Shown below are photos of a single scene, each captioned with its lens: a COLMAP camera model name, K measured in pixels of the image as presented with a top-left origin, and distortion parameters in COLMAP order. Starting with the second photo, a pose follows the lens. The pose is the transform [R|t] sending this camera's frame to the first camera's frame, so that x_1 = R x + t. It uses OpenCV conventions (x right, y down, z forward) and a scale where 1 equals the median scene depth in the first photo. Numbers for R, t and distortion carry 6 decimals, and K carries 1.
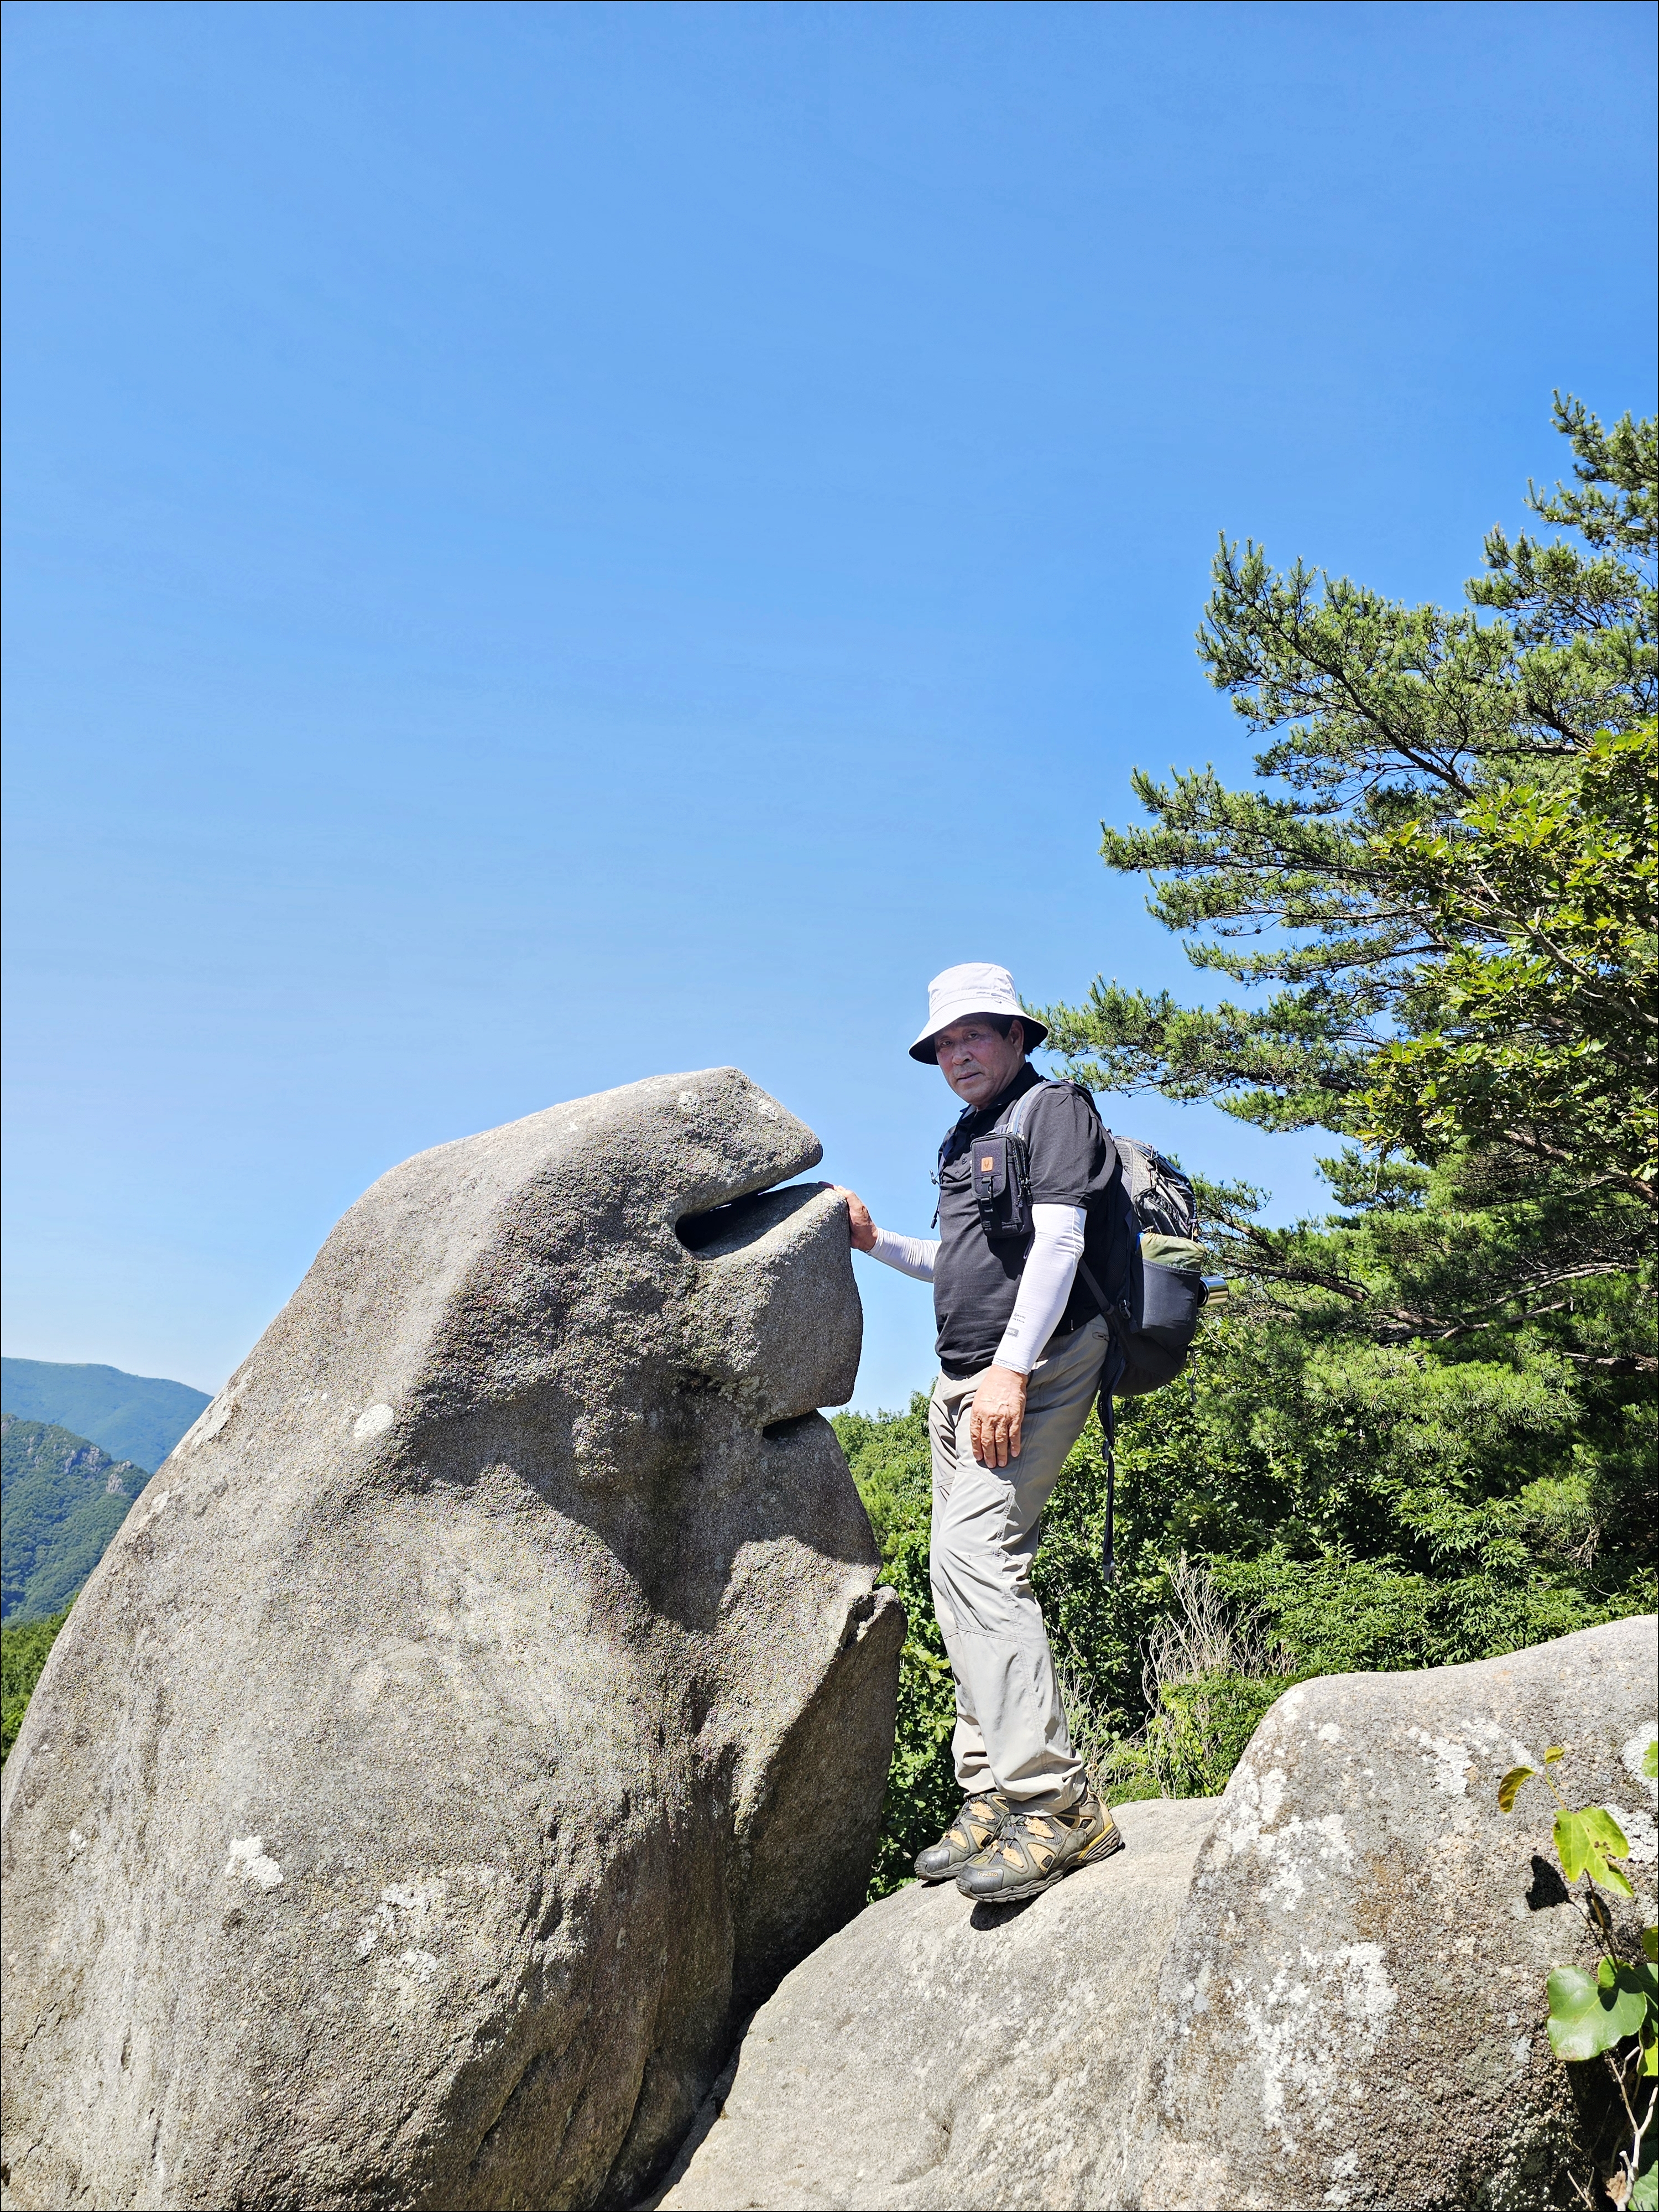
lens RADIAL K [[1490.0, 0, 820.4], [0, 1490.0, 1102.6], [0, 0, 1]] dist [0.051318, -0.043012]
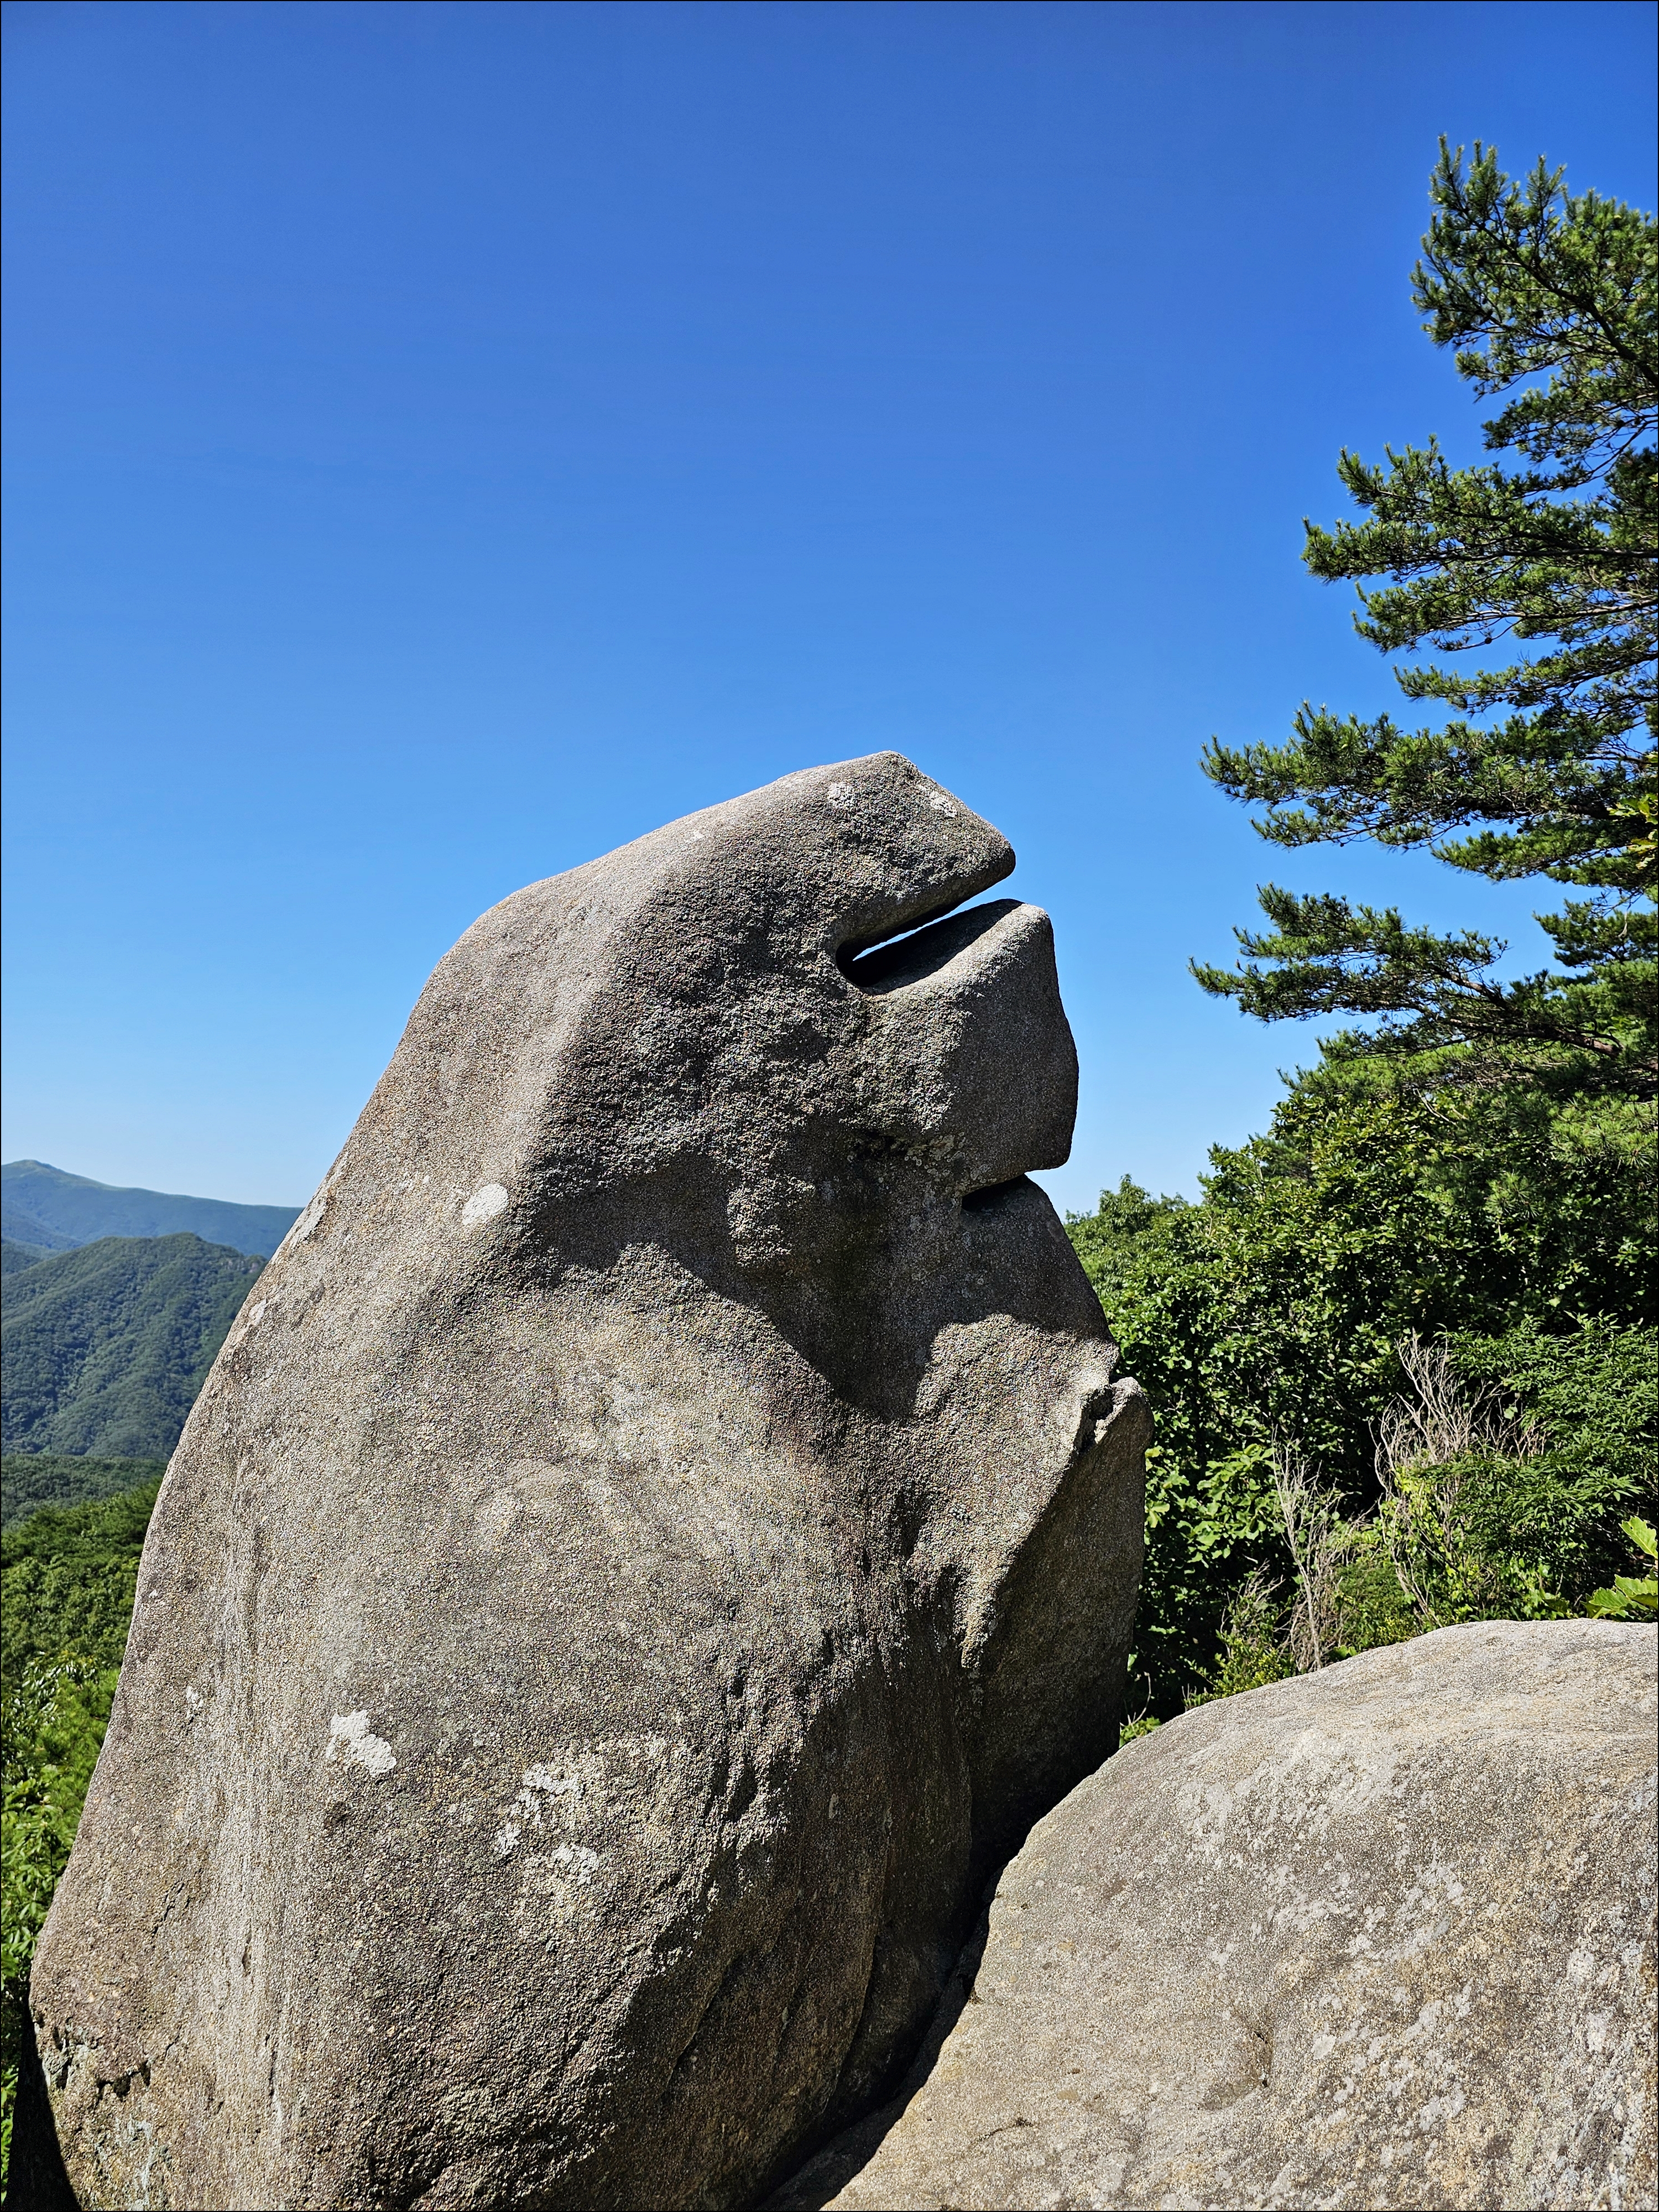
lens RADIAL K [[1485.2, 0, 819.7], [0, 1485.2, 1125.6], [0, 0, 1]] dist [0.058801, -0.055239]
pose [[0.990678, -0.060262, -0.122170, -0.017402], [0.076685, 0.987939, 0.134523, 0.076271], [0.112590, -0.142638, 0.983350, 0.235588]]
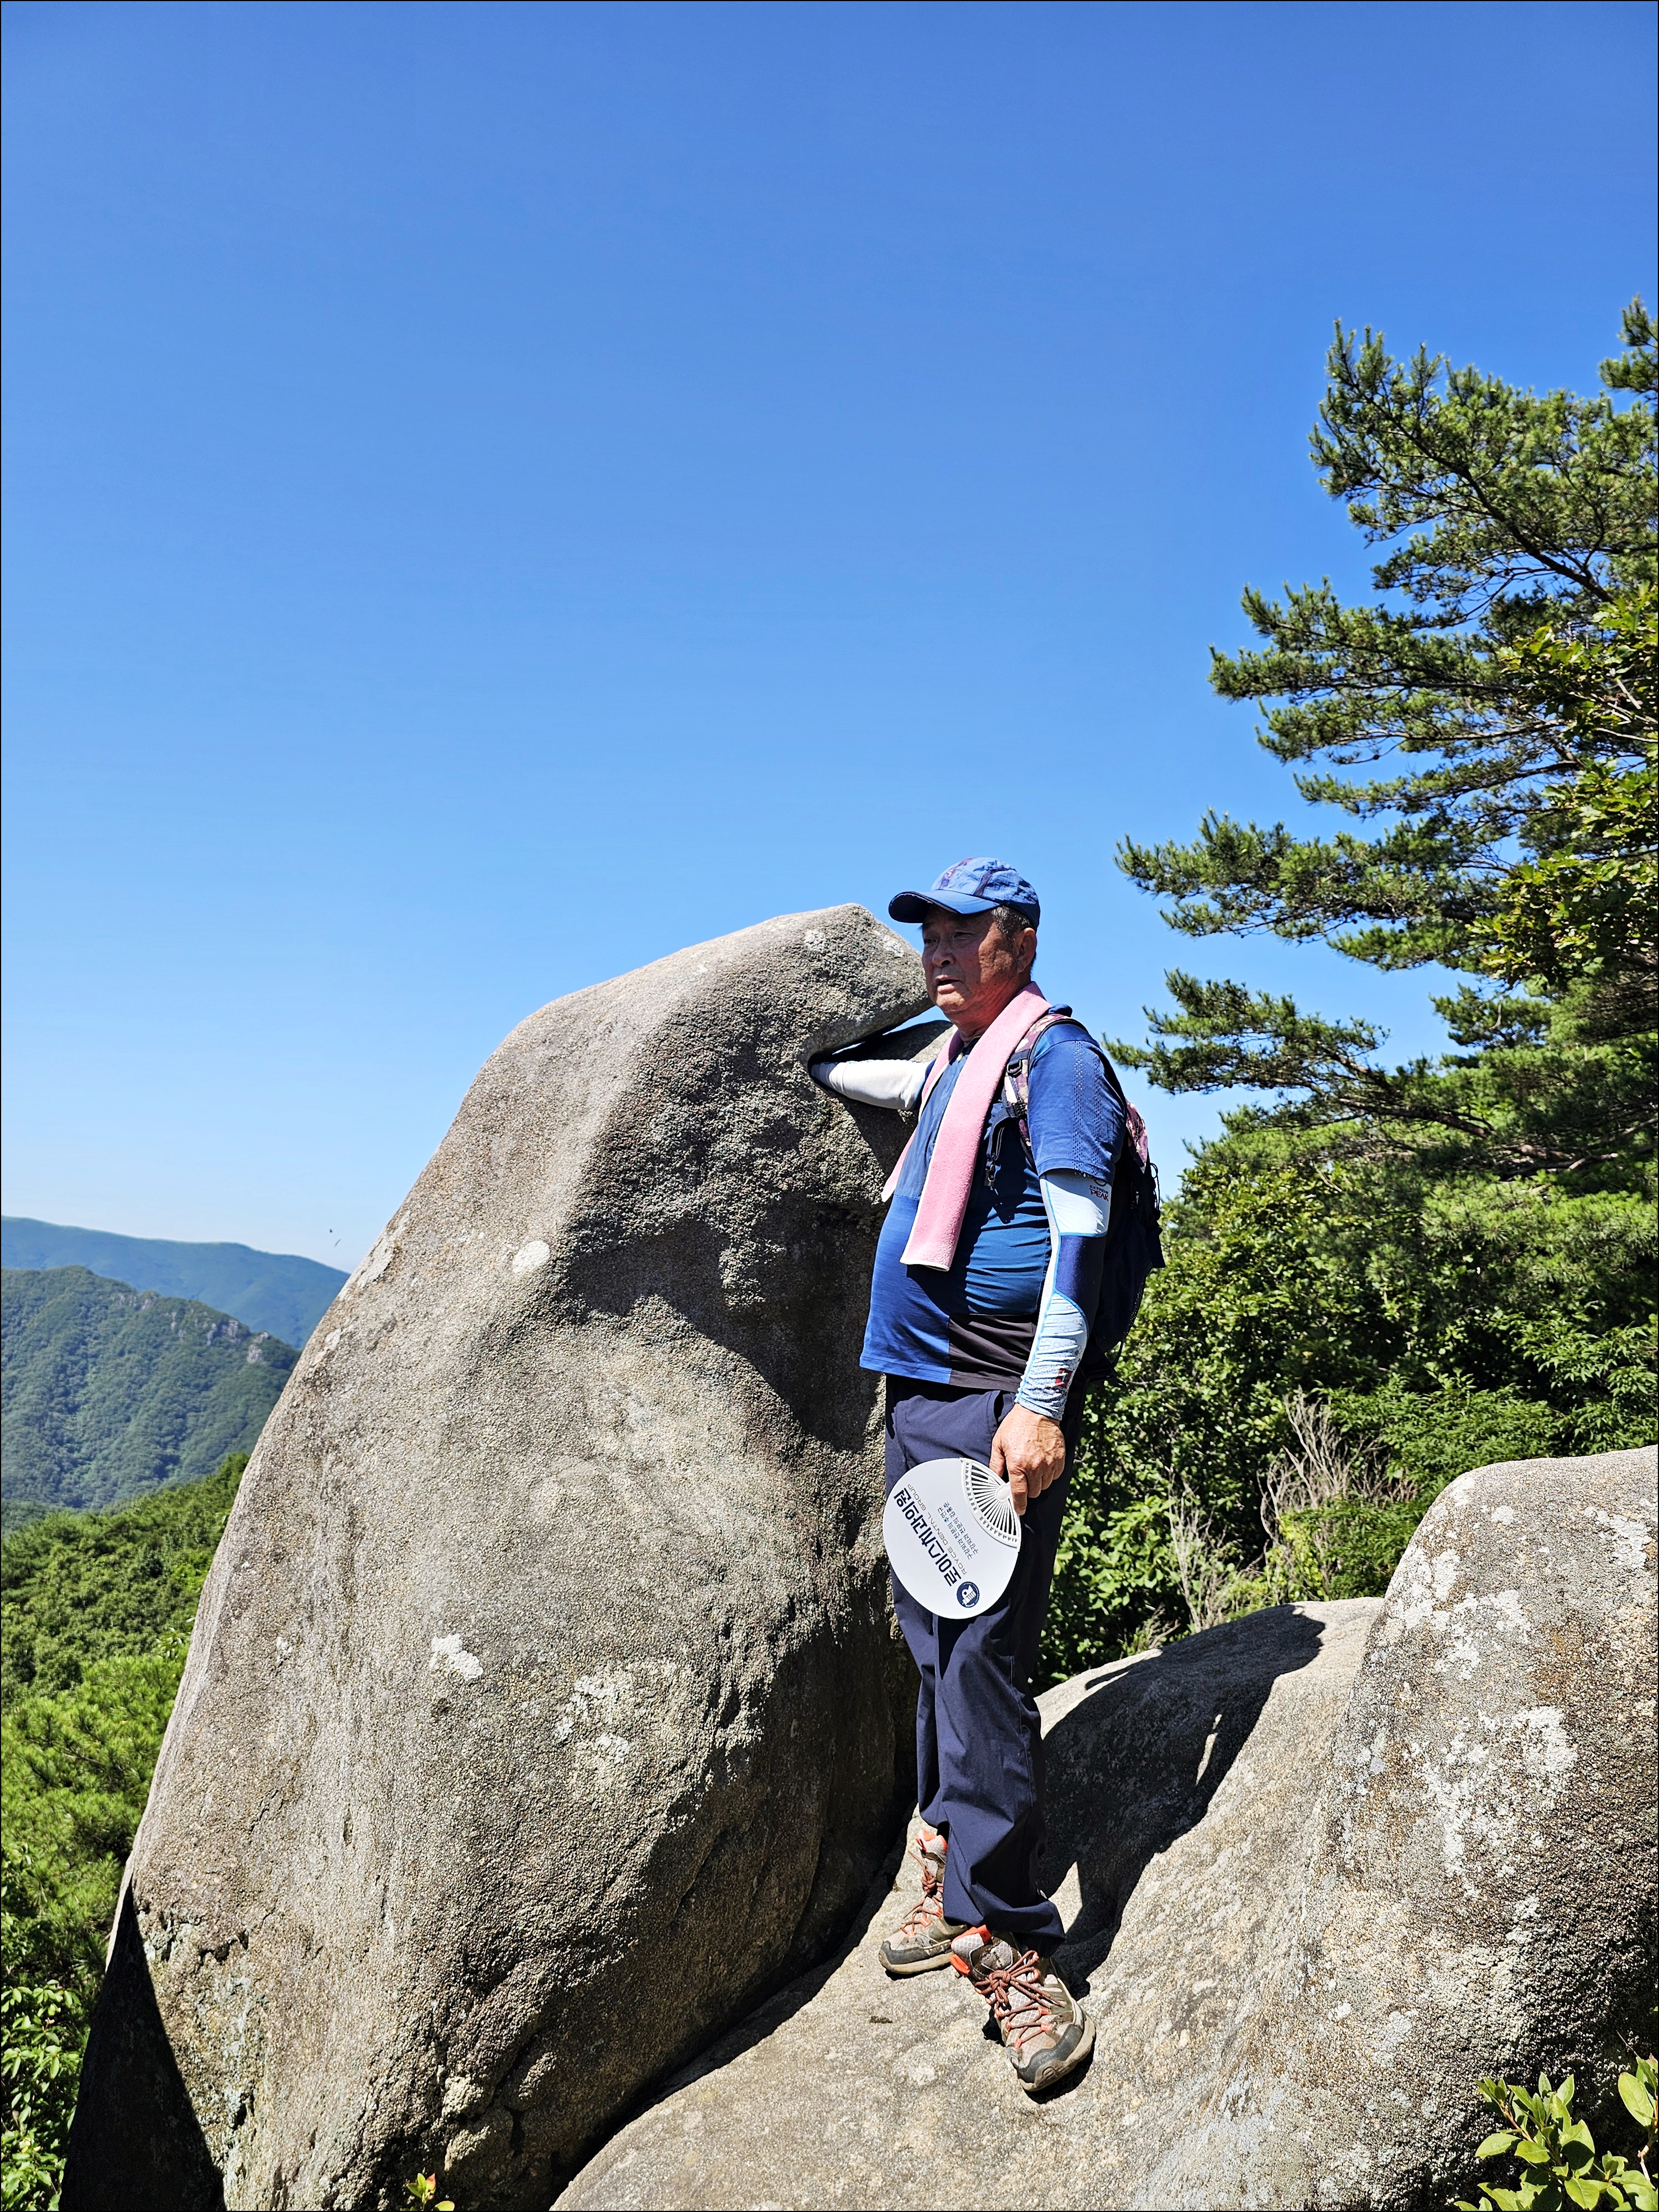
lens RADIAL K [[1491.2, 0, 831.0], [0, 1491.2, 1115.7], [0, 0, 1]] dist [0.057160, -0.057103]
pose [[0.997665, -0.033167, -0.059712, -0.026637], [0.038982, 0.994322, 0.099014, 0.021815], [0.056089, -0.101110, 0.993293, -0.001311]]
